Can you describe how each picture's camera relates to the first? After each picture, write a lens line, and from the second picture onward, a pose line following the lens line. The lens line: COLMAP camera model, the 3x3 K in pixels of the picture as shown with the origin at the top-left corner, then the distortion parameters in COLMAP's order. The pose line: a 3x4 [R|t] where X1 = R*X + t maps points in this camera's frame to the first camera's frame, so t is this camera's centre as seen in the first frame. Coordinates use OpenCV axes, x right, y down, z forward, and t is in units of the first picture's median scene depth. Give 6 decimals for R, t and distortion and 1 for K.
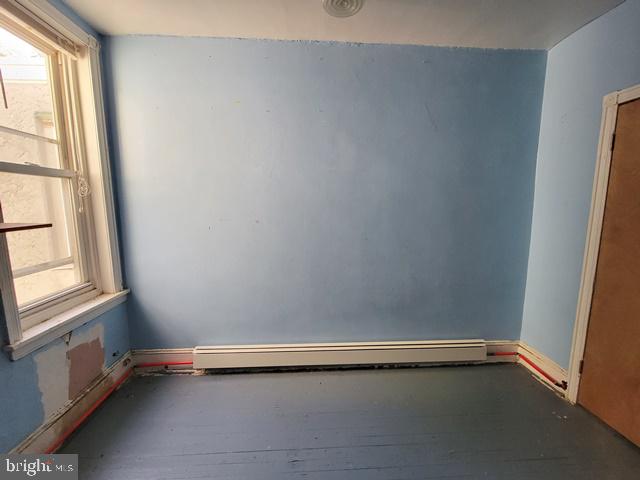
lens RADIAL K [[262.0, 0, 319.0], [0, 262.0, 237.5], [0, 0, 1]] dist [-0.001746, -0.001558]
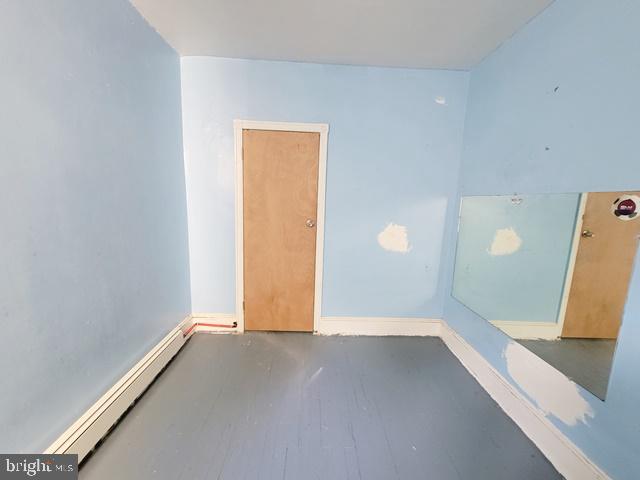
lens RADIAL K [[262.0, 0, 319.0], [0, 262.0, 237.5], [0, 0, 1]] dist [-0.001746, -0.001558]
pose [[0.022716, -0.146932, 0.988886, -0.364907], [0.094457, 0.985032, 0.144190, -0.053089], [-0.995270, 0.090132, 0.036255, 0.457079]]
